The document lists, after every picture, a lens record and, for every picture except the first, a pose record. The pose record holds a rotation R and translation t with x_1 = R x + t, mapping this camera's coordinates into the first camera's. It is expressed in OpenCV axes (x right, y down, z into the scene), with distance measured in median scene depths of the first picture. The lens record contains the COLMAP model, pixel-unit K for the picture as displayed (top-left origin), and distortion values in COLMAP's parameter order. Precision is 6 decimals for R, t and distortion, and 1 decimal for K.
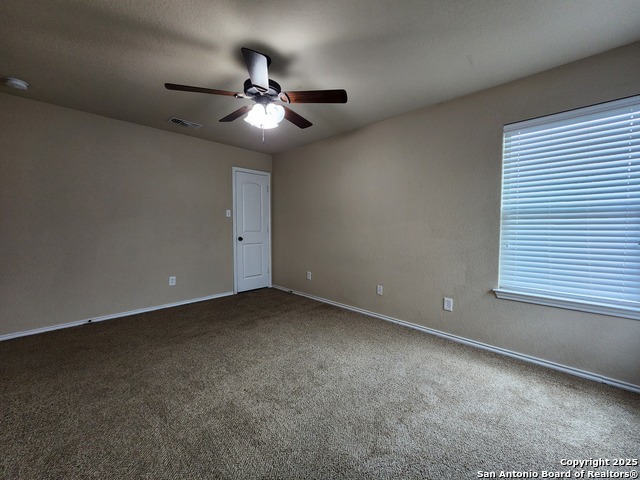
lens RADIAL K [[261.4, 0, 325.4], [0, 261.4, 236.2], [0, 0, 1]] dist [0.006933, -0.004016]
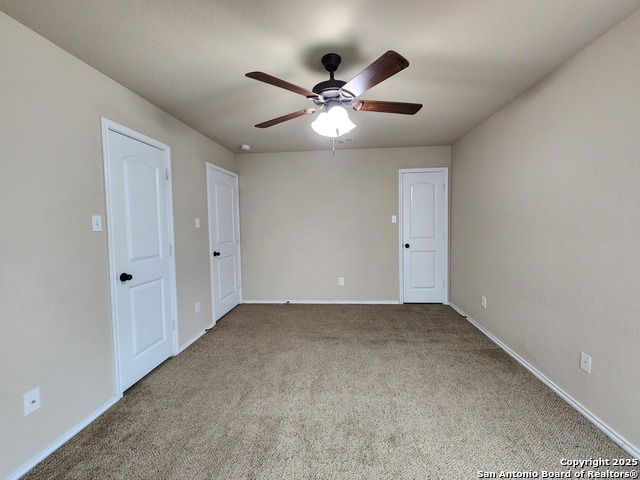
lens RADIAL K [[261.4, 0, 325.4], [0, 261.4, 236.2], [0, 0, 1]] dist [0.006933, -0.004016]
pose [[0.634701, 0.024396, -0.772373, 0.286999], [-0.009700, 0.999674, 0.023605, -0.059881], [0.772697, -0.007490, 0.634731, 0.265294]]
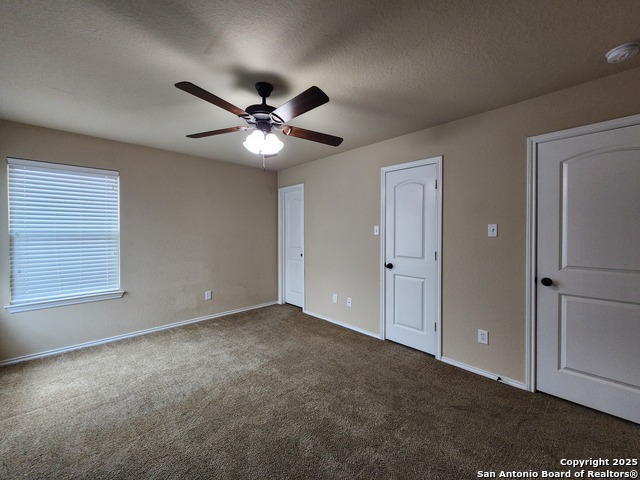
lens RADIAL K [[261.4, 0, 325.4], [0, 261.4, 236.2], [0, 0, 1]] dist [0.006933, -0.004016]
pose [[-0.999260, -0.005583, 0.038044, -0.328173], [-0.003382, 0.998330, 0.057661, -0.106518], [-0.038302, 0.057490, -0.997611, 1.286351]]
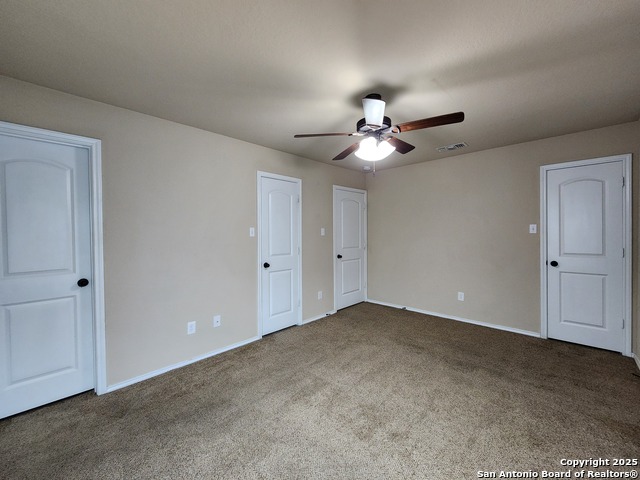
lens RADIAL K [[259.8, 0, 324.3], [0, 259.8, 234.7], [0, 0, 1]] dist [-0.002553, -0.000320]
pose [[0.005930, 0.003643, -0.999976, 0.524797], [-0.031547, 0.999496, 0.003454, -0.072444], [0.999485, 0.031526, 0.006042, 0.518643]]
